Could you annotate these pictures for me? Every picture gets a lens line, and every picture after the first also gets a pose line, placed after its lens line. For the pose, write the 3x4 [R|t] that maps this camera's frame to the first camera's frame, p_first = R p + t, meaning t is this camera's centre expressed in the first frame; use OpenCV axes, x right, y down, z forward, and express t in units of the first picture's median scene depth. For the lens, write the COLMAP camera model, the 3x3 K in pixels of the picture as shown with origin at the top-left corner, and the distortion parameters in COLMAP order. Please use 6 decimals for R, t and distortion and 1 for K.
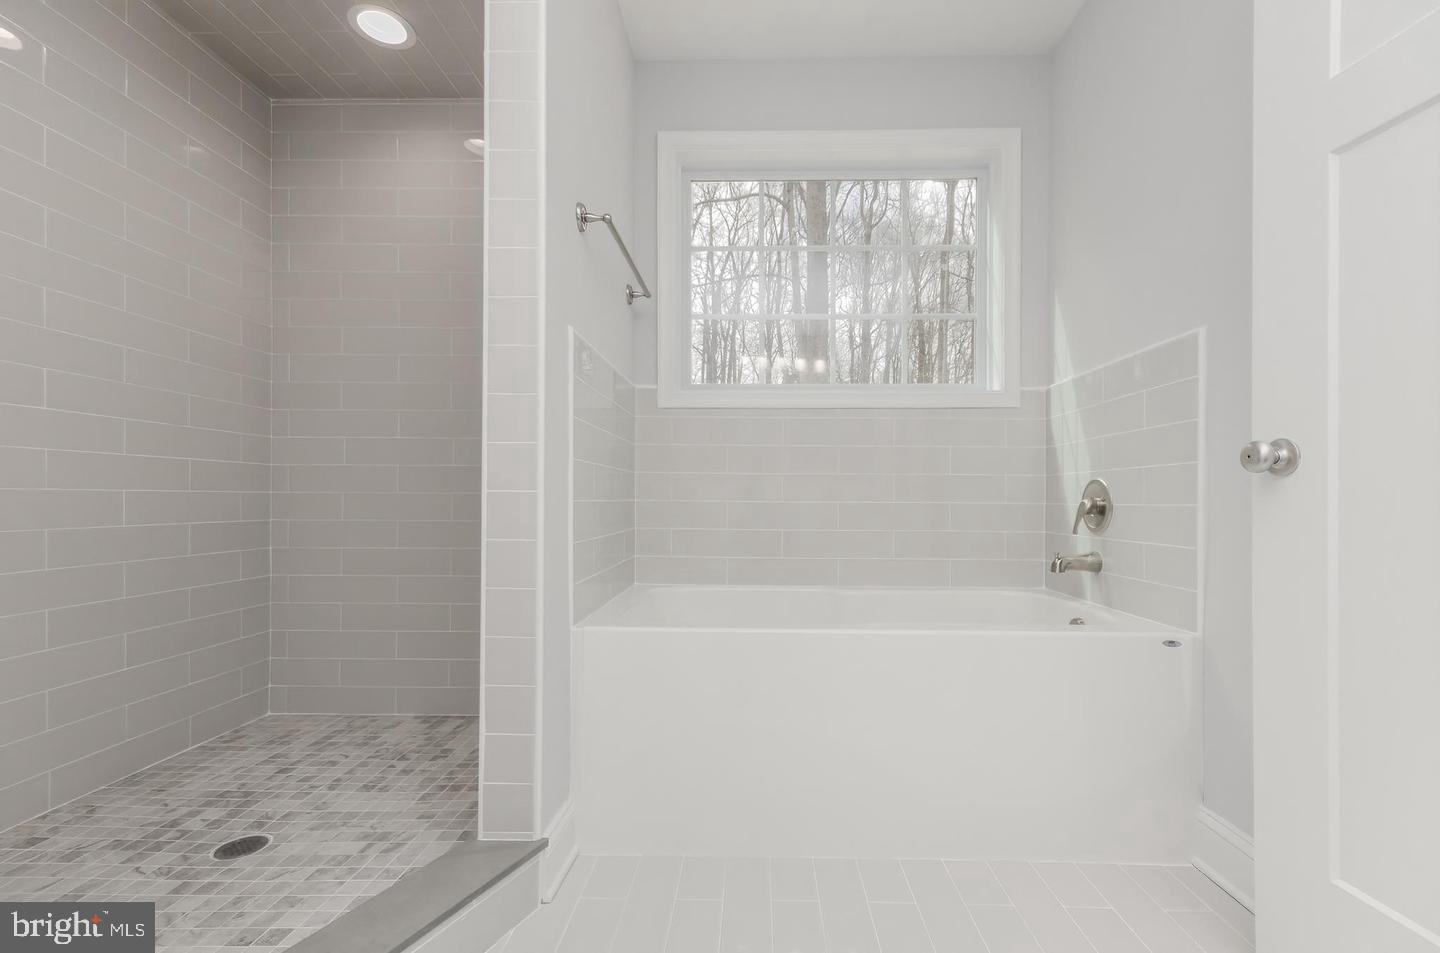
lens RADIAL K [[649.9, 0, 718.4], [0, 649.9, 502.3], [0, 0, 1]] dist [0.015002, -0.000153]
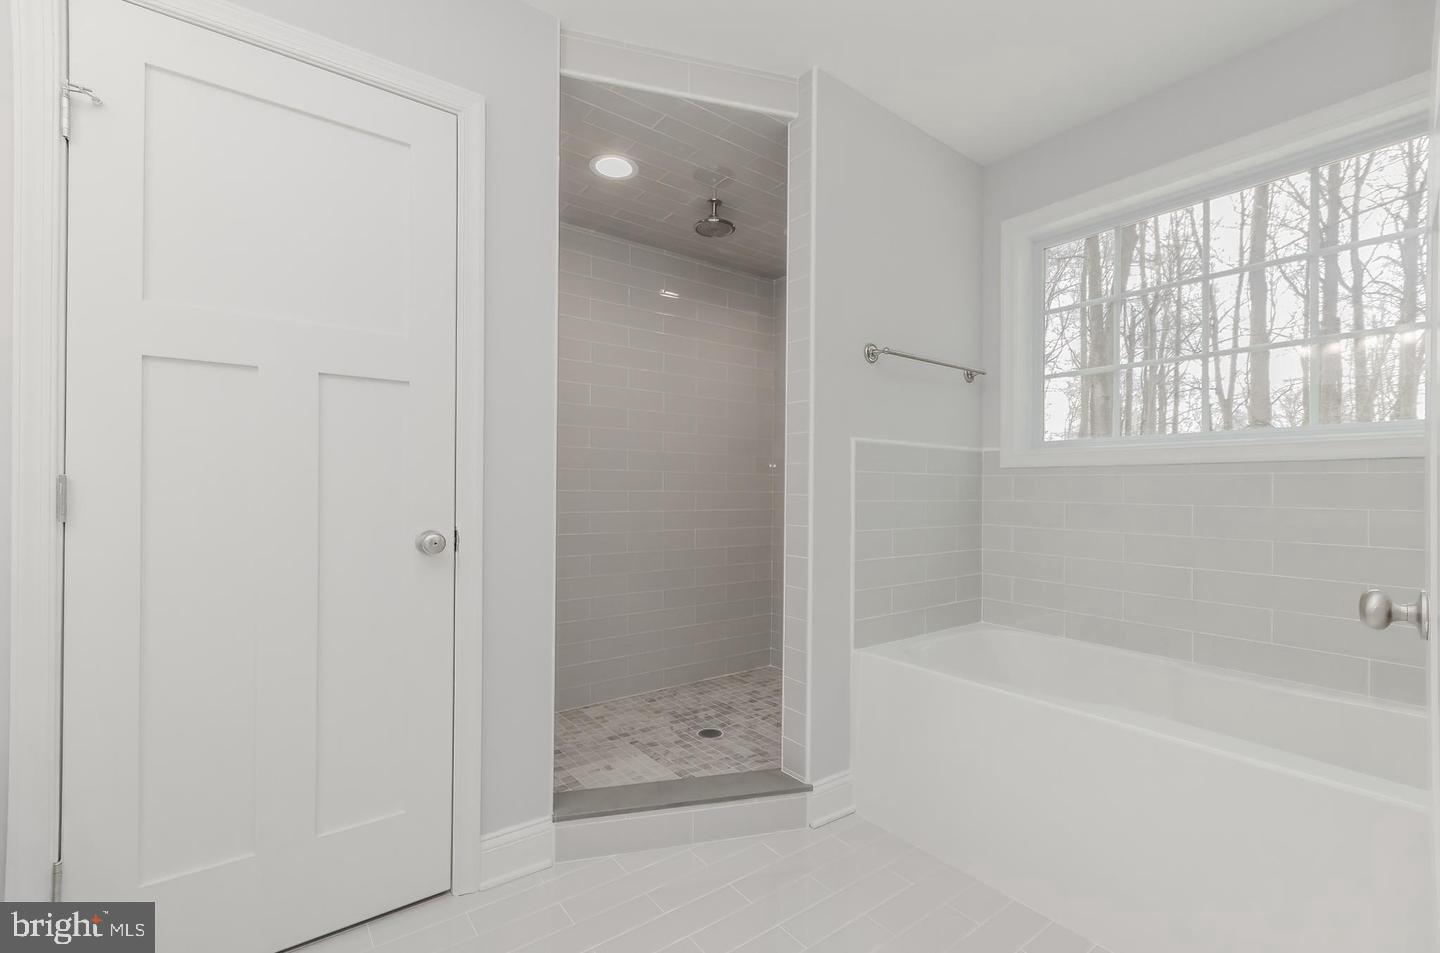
lens RADIAL K [[649.9, 0, 732.1], [0, 649.9, 484.6], [0, 0, 1]] dist [0.015002, -0.000153]
pose [[0.618428, -0.002659, -0.785837, 0.711520], [-0.001010, 0.999991, -0.004179, -0.158289], [0.785841, 0.003378, 0.618420, -0.081437]]
